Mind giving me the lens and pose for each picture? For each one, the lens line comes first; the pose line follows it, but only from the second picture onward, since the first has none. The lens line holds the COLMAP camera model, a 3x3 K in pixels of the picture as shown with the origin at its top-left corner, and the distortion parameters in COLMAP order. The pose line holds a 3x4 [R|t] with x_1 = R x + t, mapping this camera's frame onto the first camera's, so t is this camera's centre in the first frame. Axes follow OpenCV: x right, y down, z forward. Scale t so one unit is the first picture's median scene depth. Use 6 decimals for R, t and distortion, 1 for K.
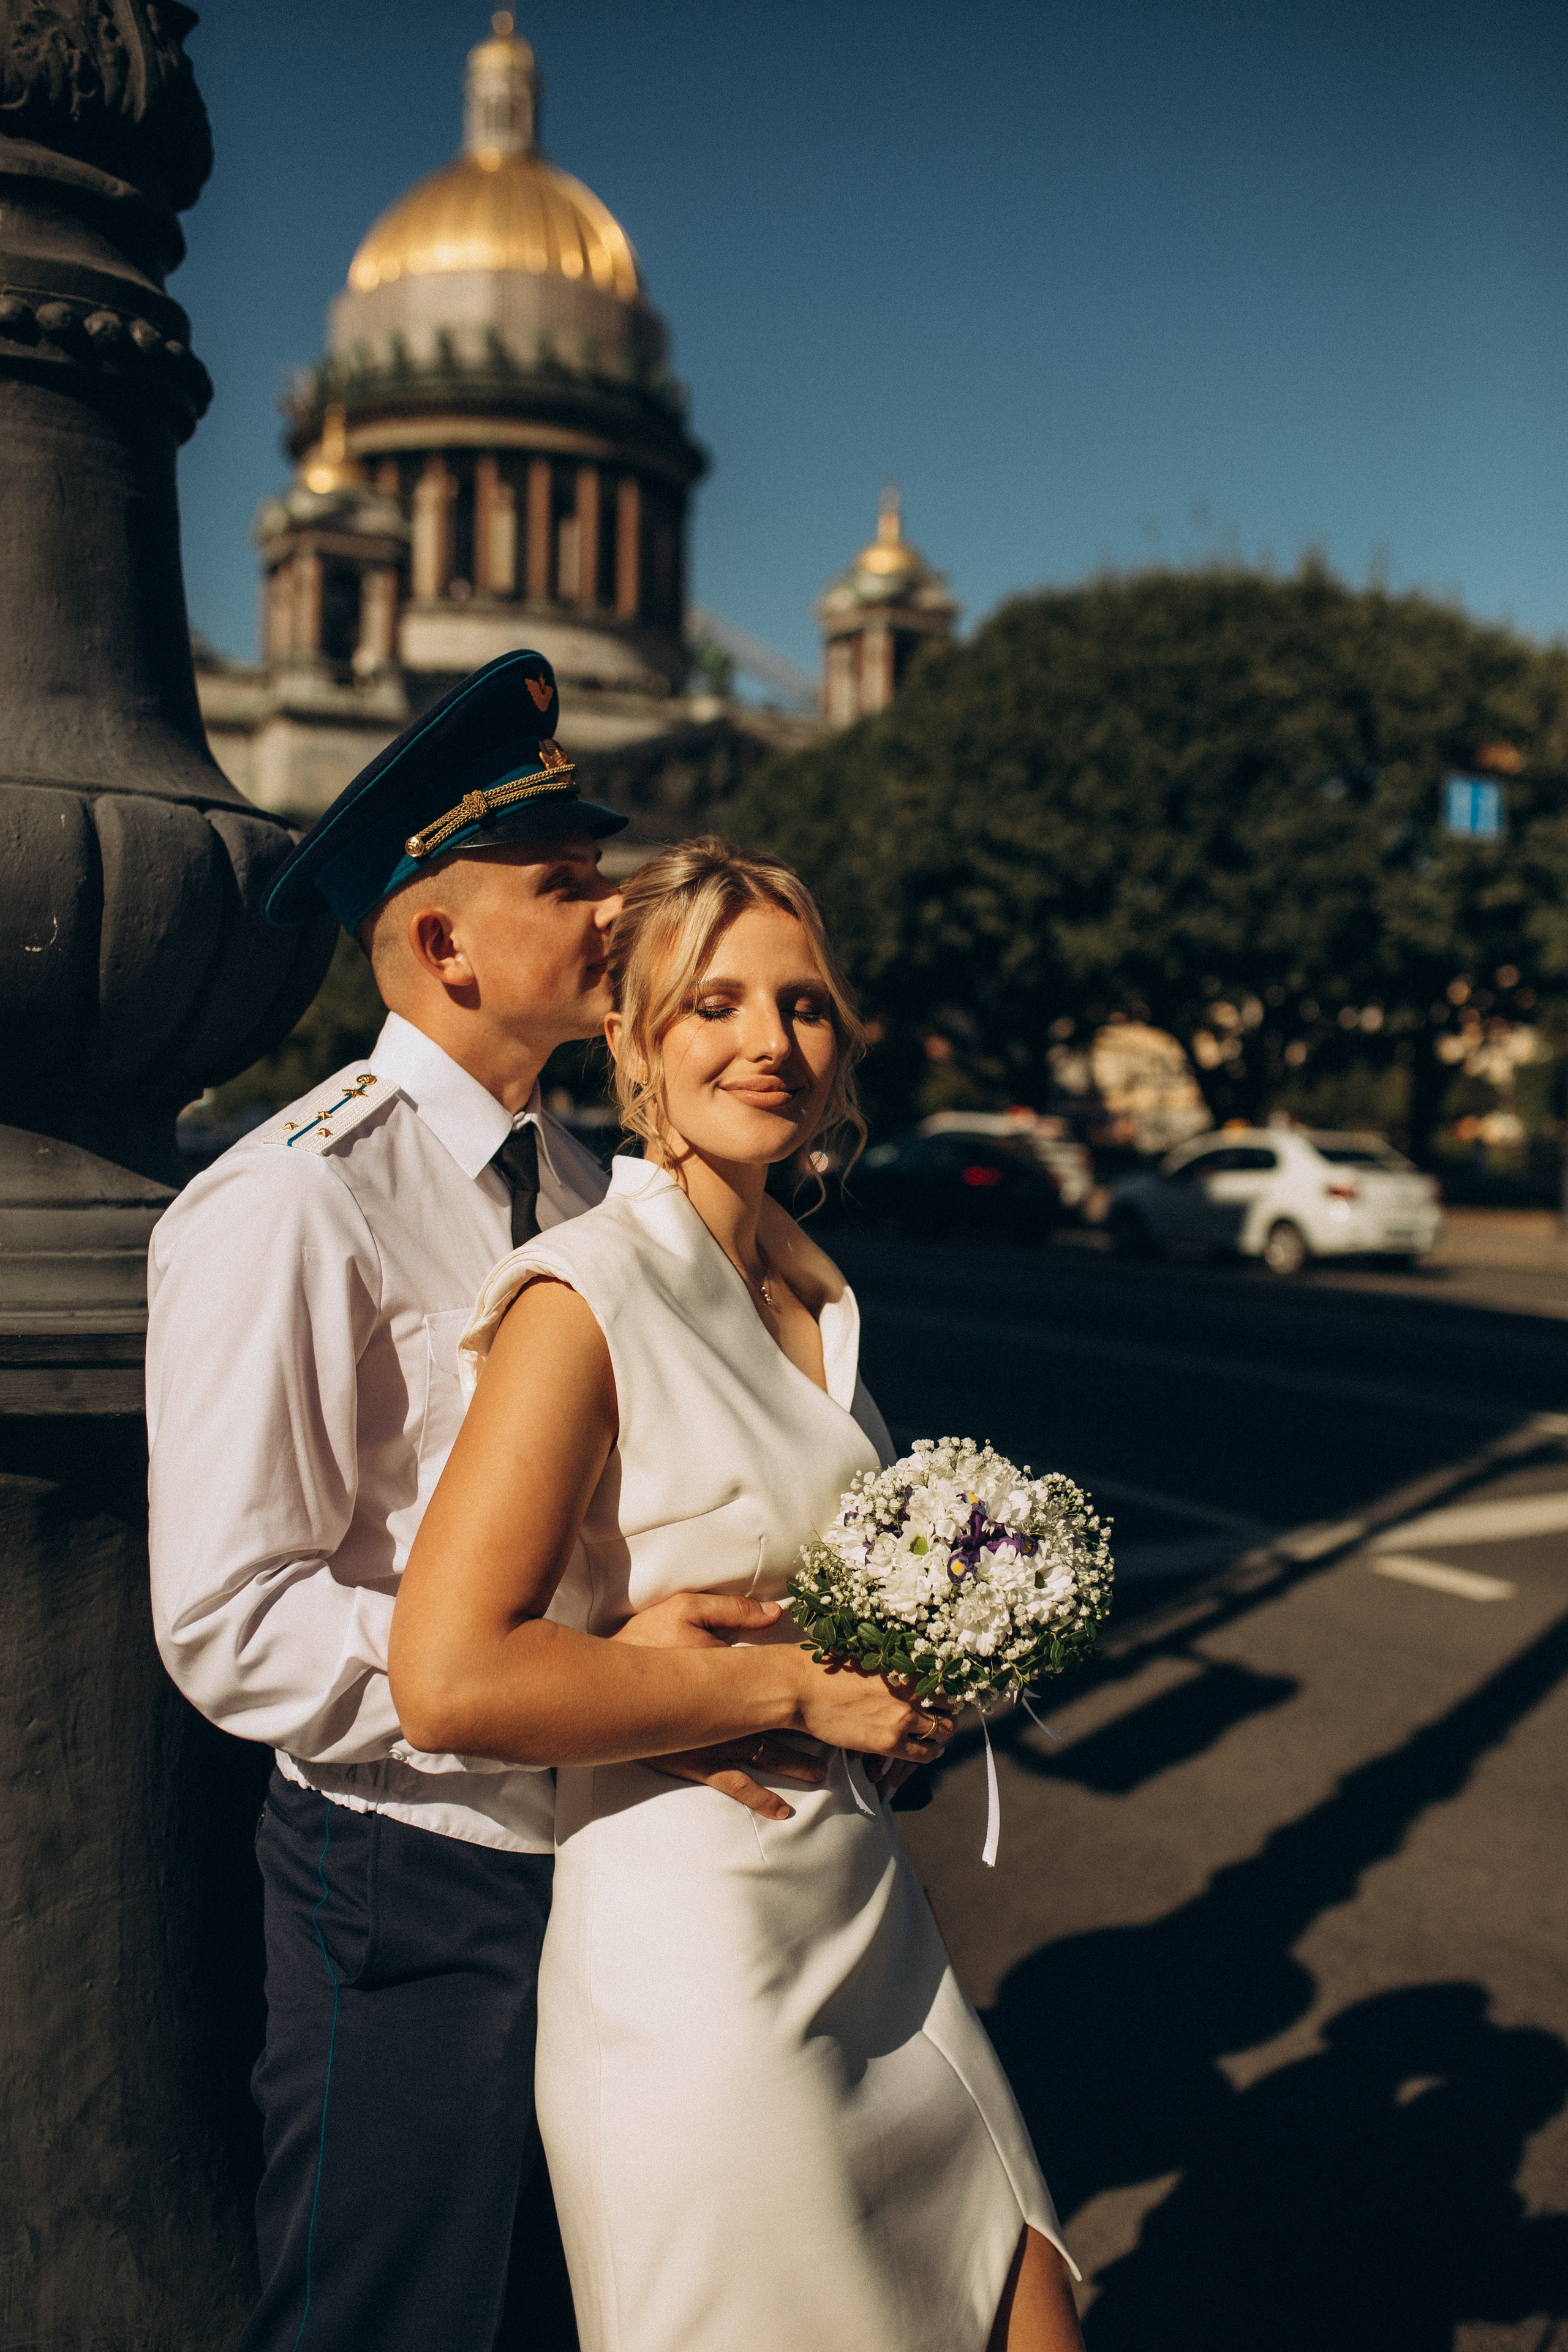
lens RADIAL K [[2244.1, 0, 797.4], [0, 2244.1, 1144.3], [0, 0, 1]] dist [-0.016464, 0.000000]
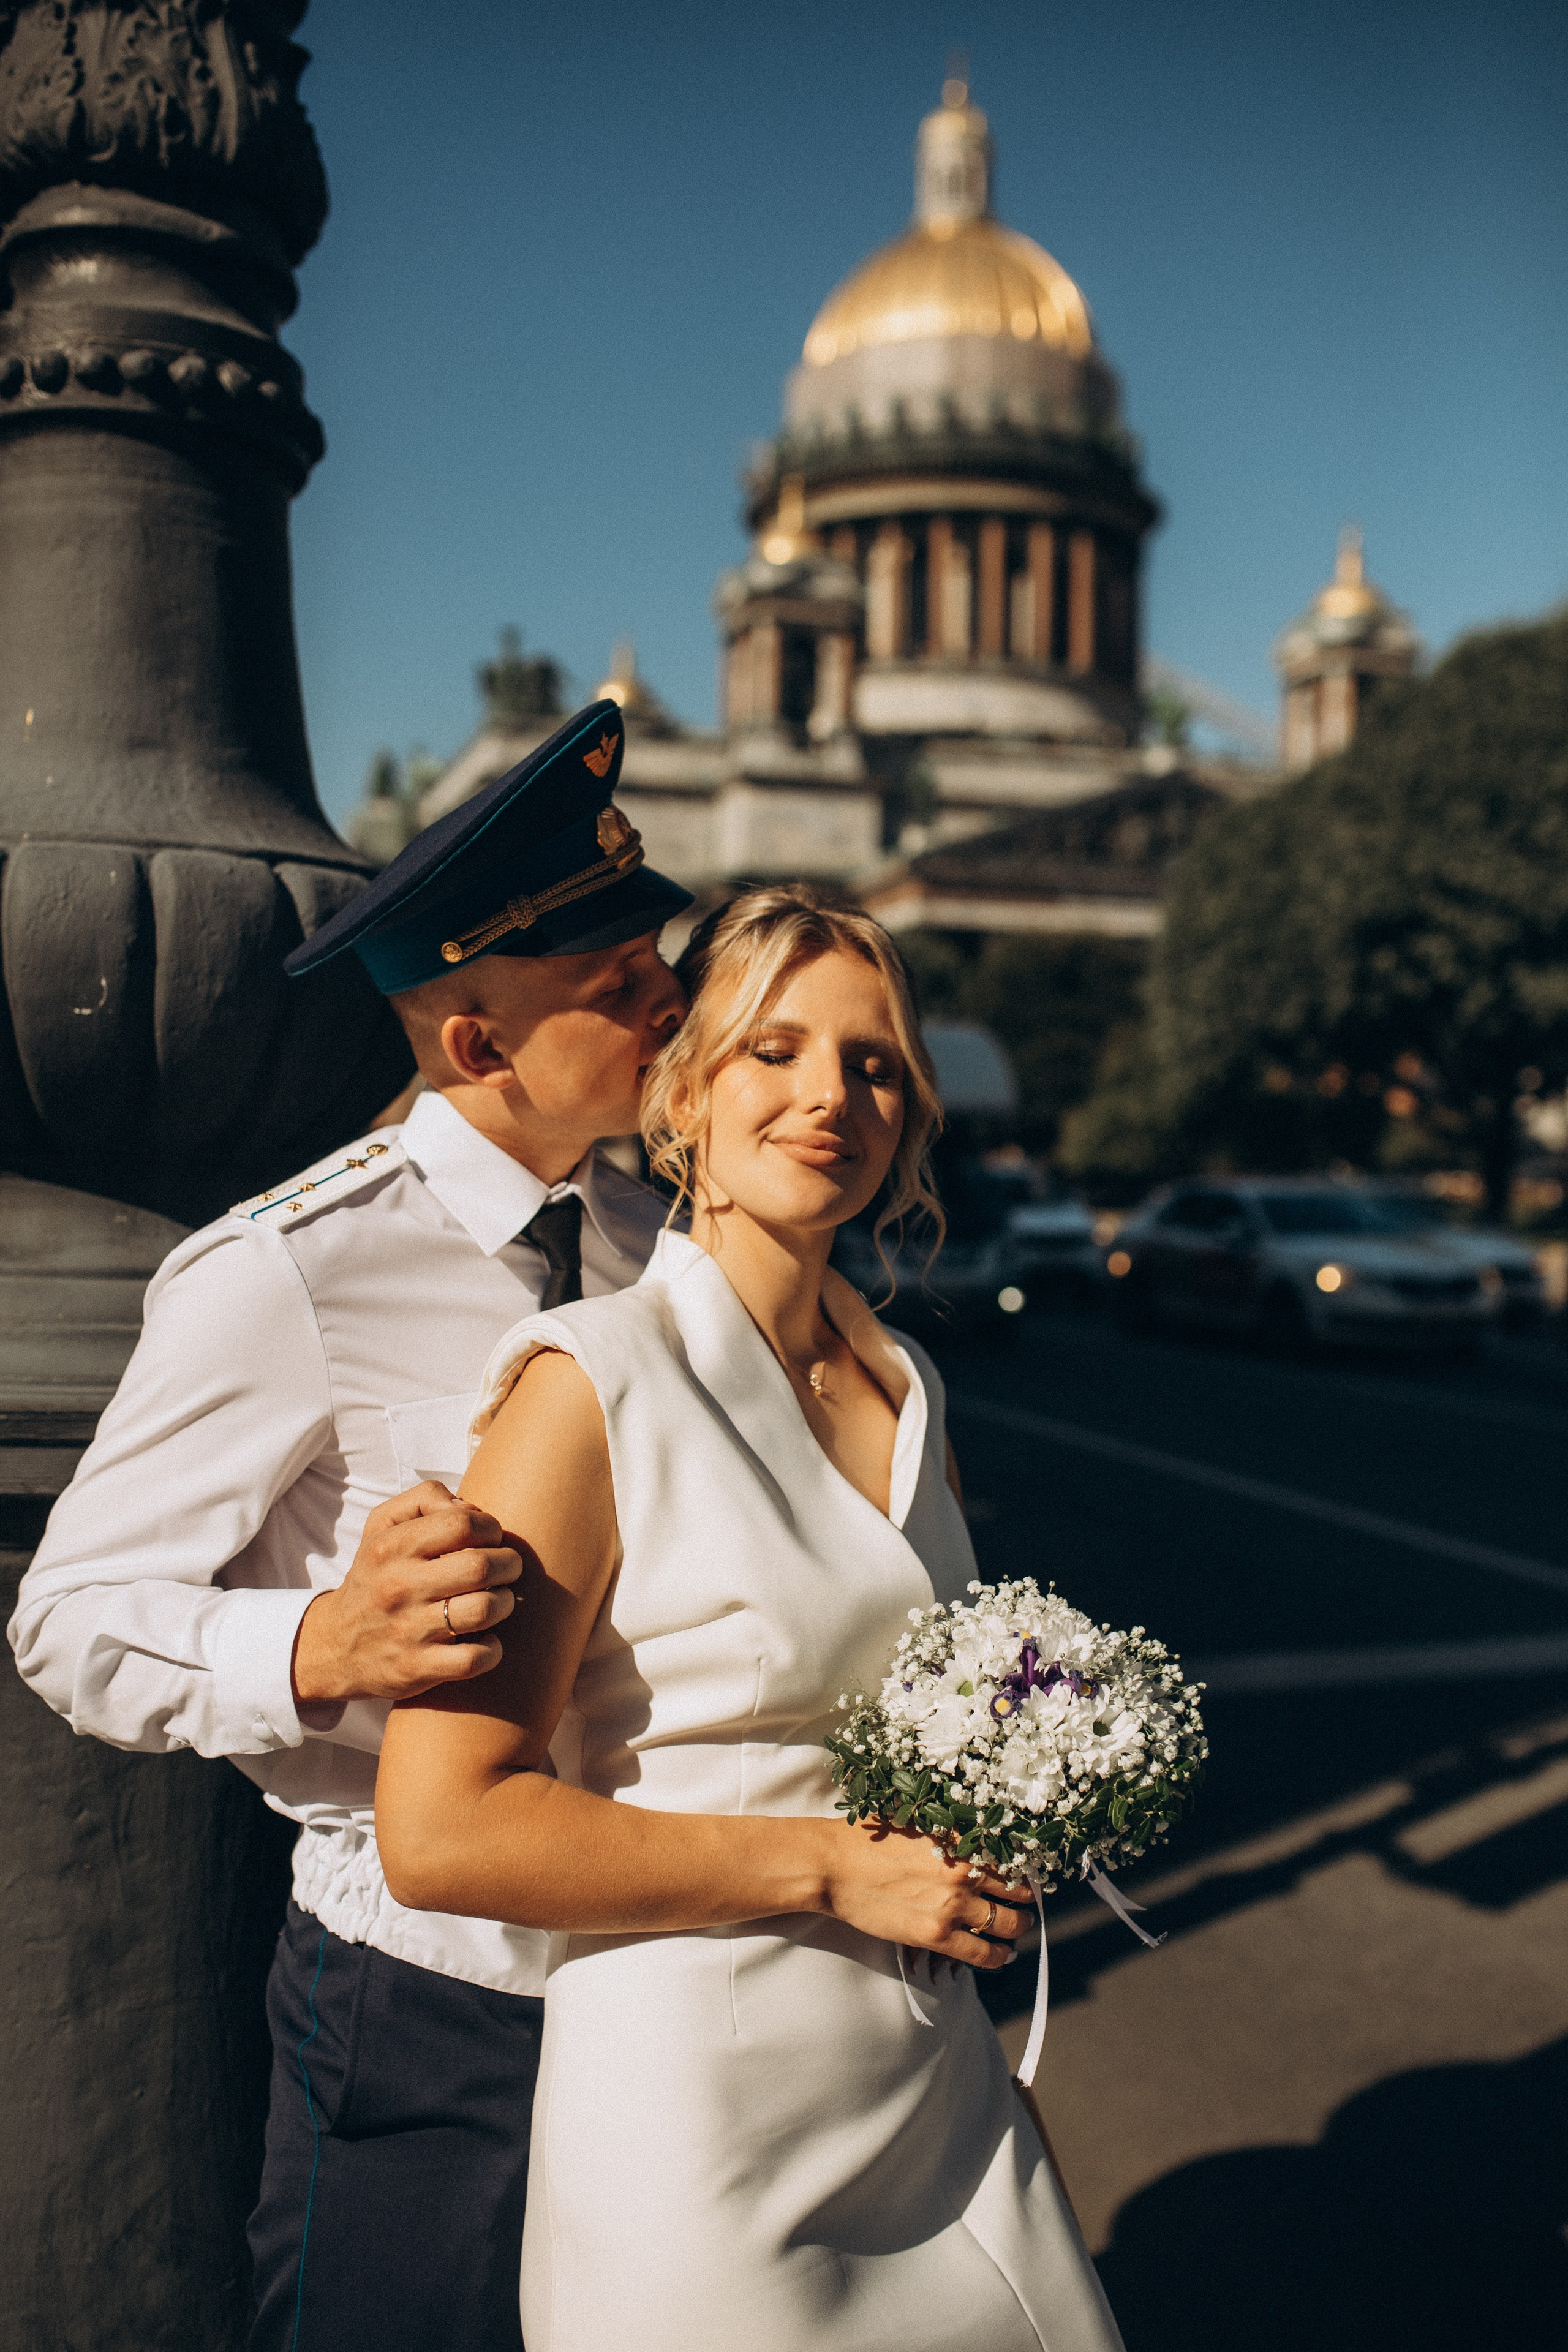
lens RADIAL K [[2244.1, 0, 786.0], [0, 2244.1, 1139.7], [0, 0, 1]] dist [-0.016464, 0.000000]
pose [[0.978322, -0.000455, -0.207088, 0.140512], [-0.004952, 0.999660, -0.025590, -0.007428], [0.207030, 0.026060, 0.977988, 0.104983]]
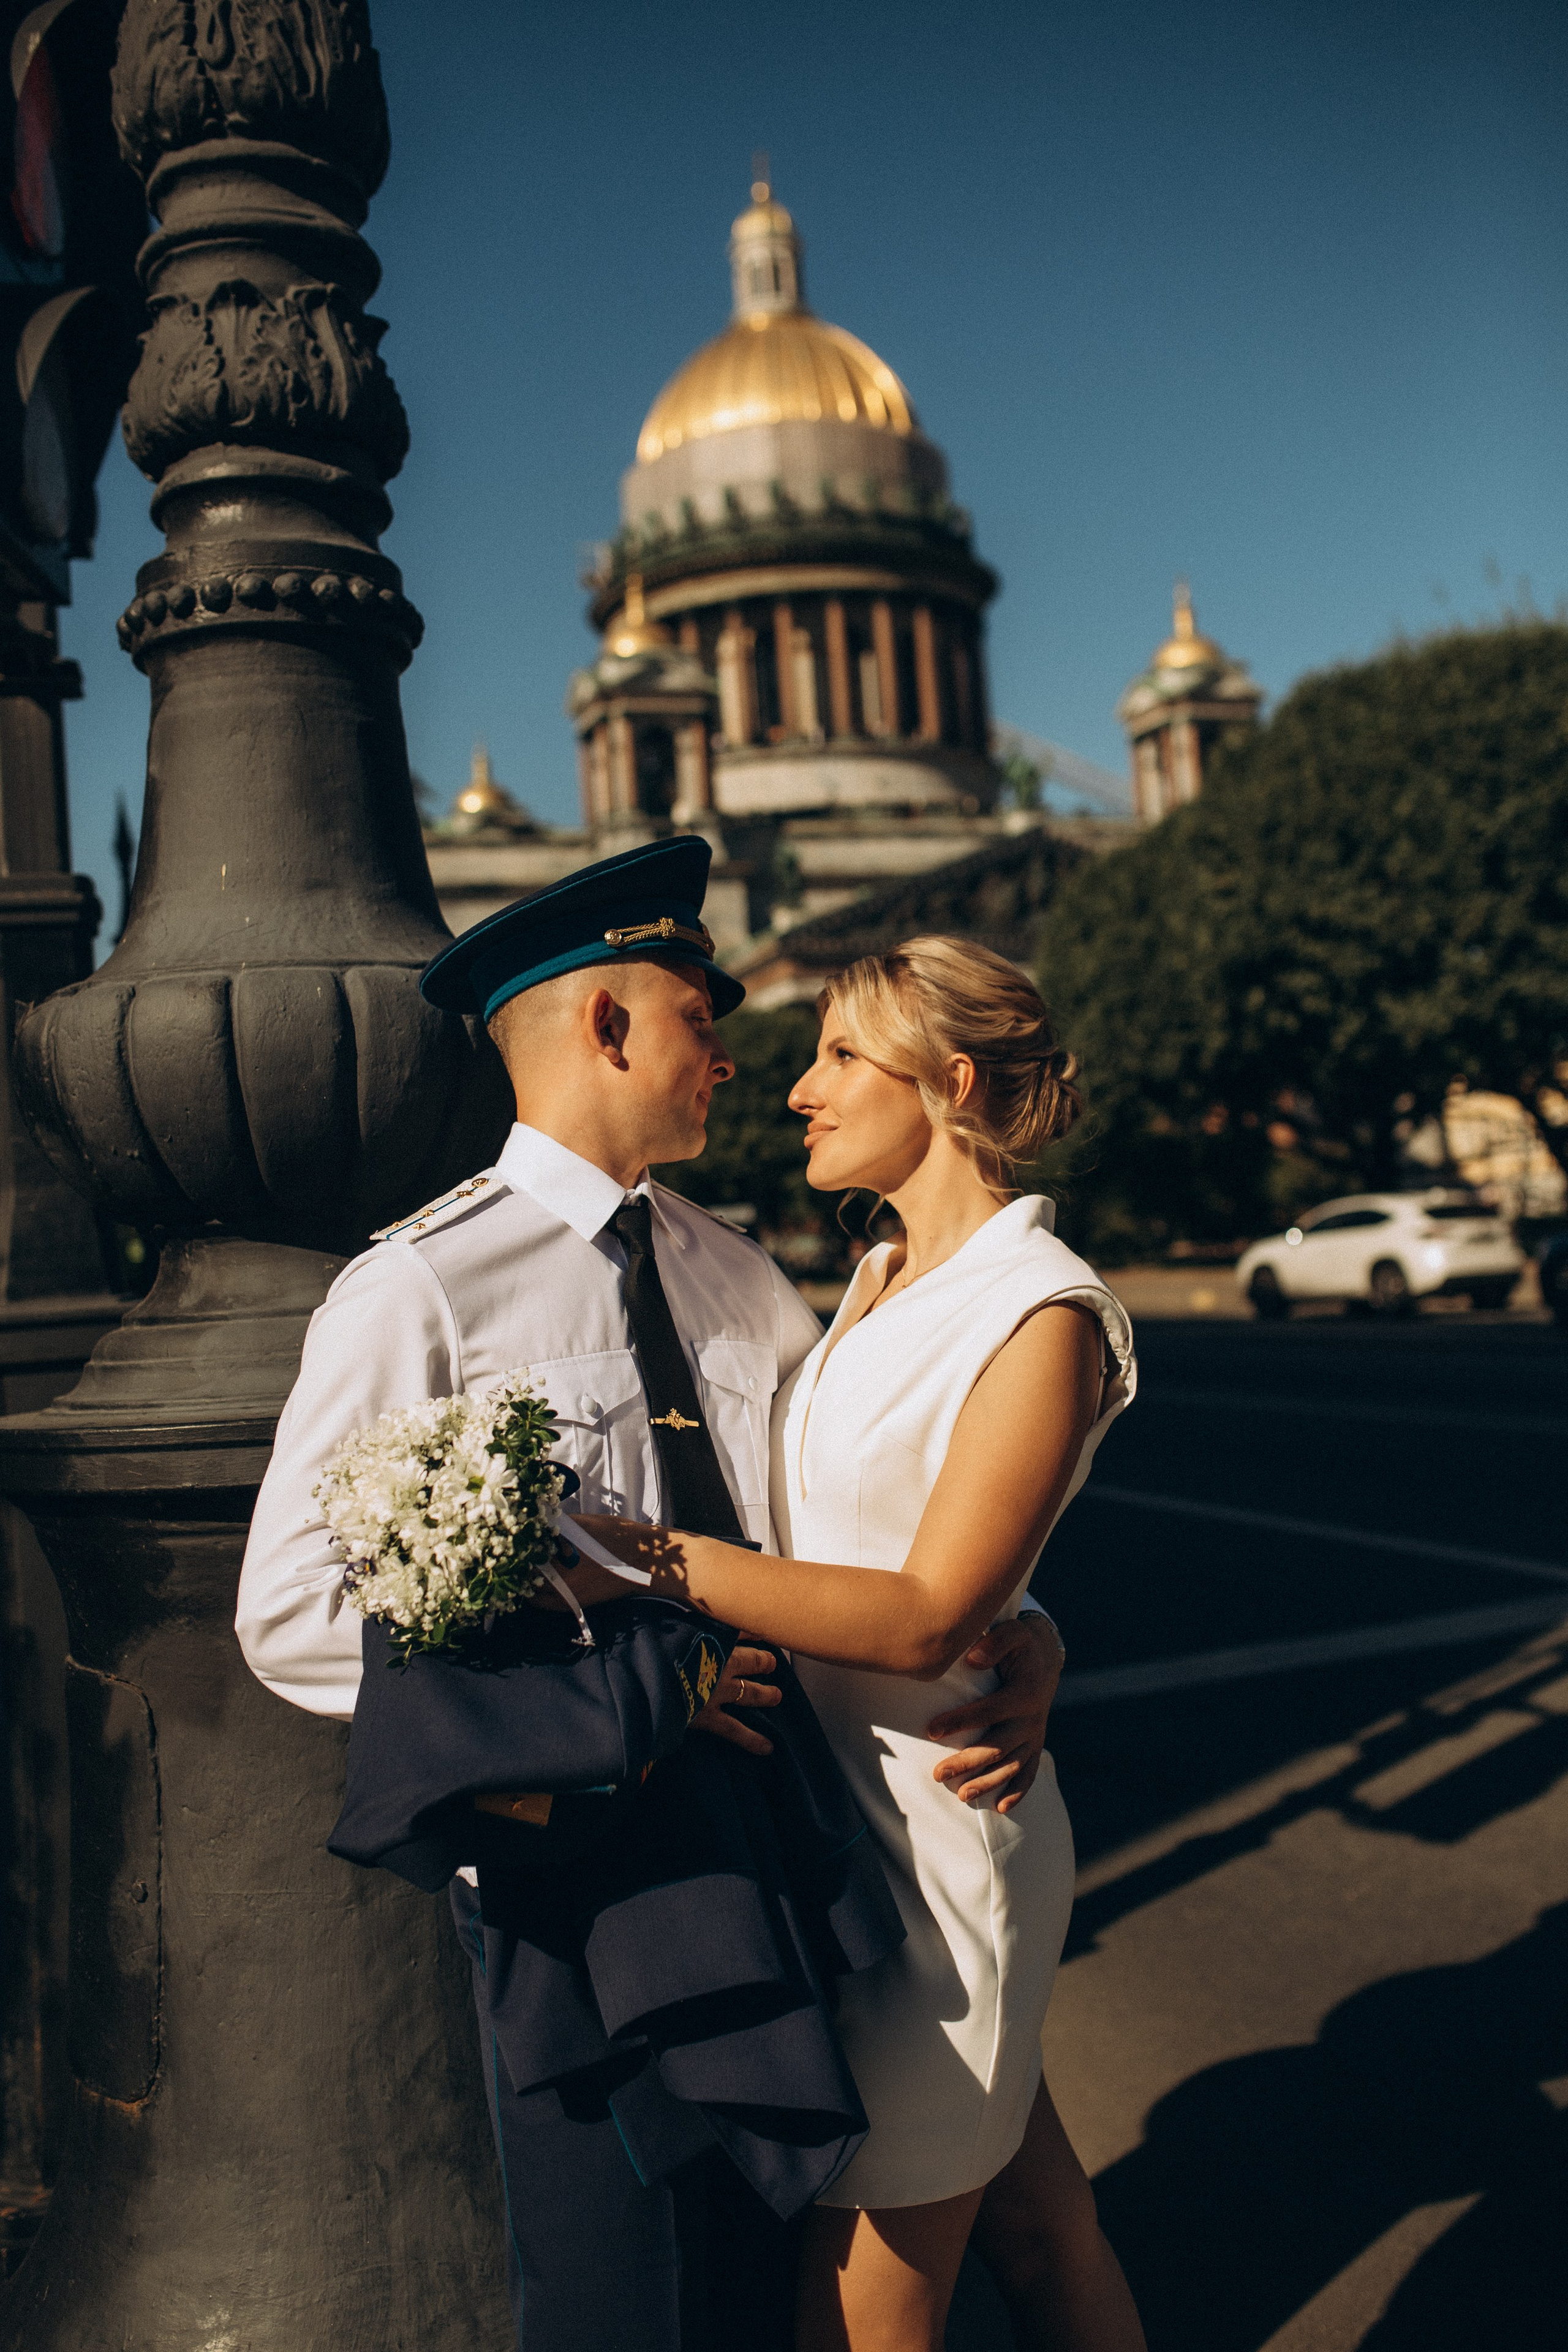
lens RADIAL K [[2244.1, 0, 805.3], [0, 2244.1, 1145.3], [0, 0, 1]] dist [-0.016464, 0.000000]
pose [[0.984545, -0.092648, -0.148621, 0.096824], [0.084883, 0.994714, -0.057778, 0.028848], [0.153189, 0.044270, 0.987205, -0.148728]]
